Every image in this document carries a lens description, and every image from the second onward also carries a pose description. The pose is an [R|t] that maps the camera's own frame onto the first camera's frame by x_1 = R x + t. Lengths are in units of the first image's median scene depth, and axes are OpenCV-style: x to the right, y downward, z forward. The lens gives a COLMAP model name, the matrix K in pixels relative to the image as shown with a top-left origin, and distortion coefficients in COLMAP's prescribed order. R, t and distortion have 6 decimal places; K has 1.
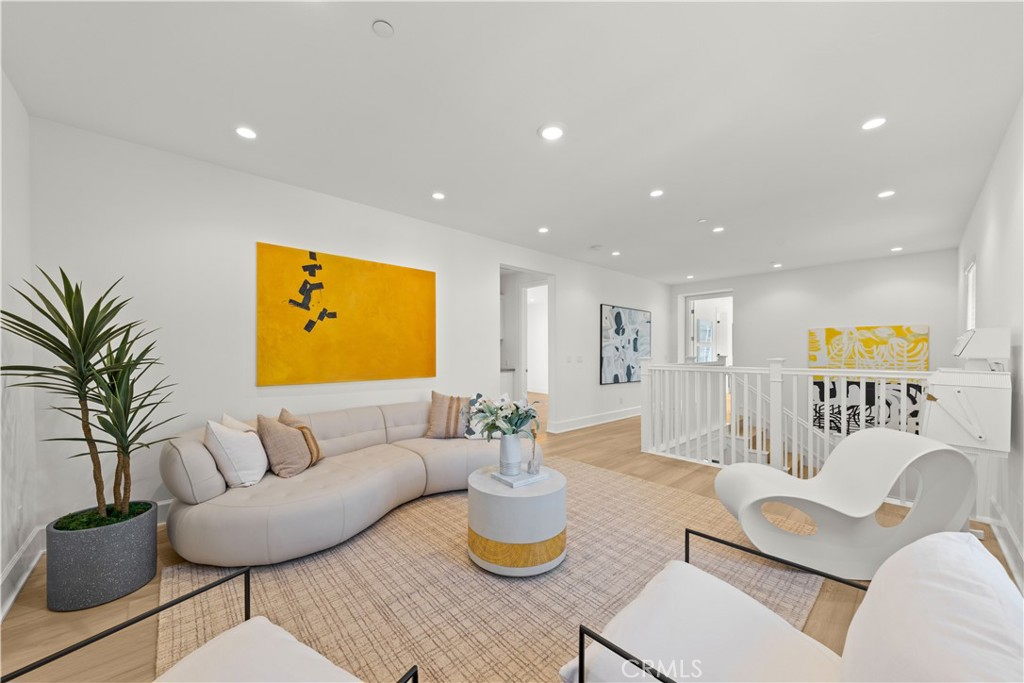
lens RADIAL K [[380.4, 0, 507.5], [0, 380.4, 349.3], [0, 0, 1]] dist [-0.000733, -0.000516]
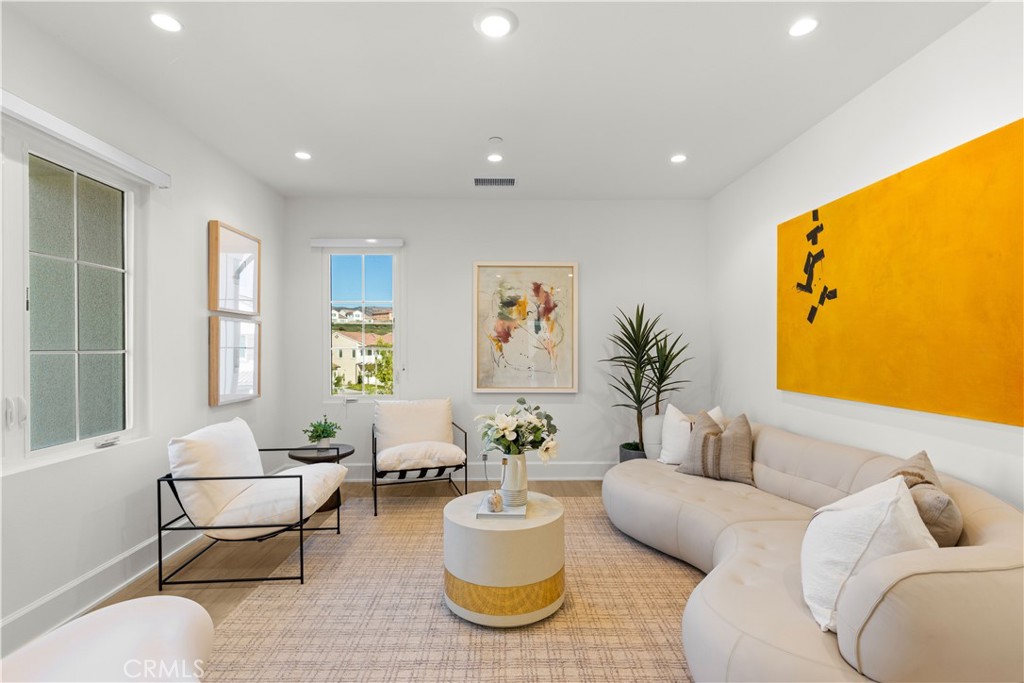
lens RADIAL K [[491.2, 0, 511.6], [0, 491.2, 343.5], [0, 0, 1]] dist [0.002973, 0.000203]
pose [[-0.674176, 0.004779, -0.738555, 0.556479], [0.013612, 0.999890, -0.005955, -0.008583], [0.738445, -0.014068, -0.674167, 1.211446]]
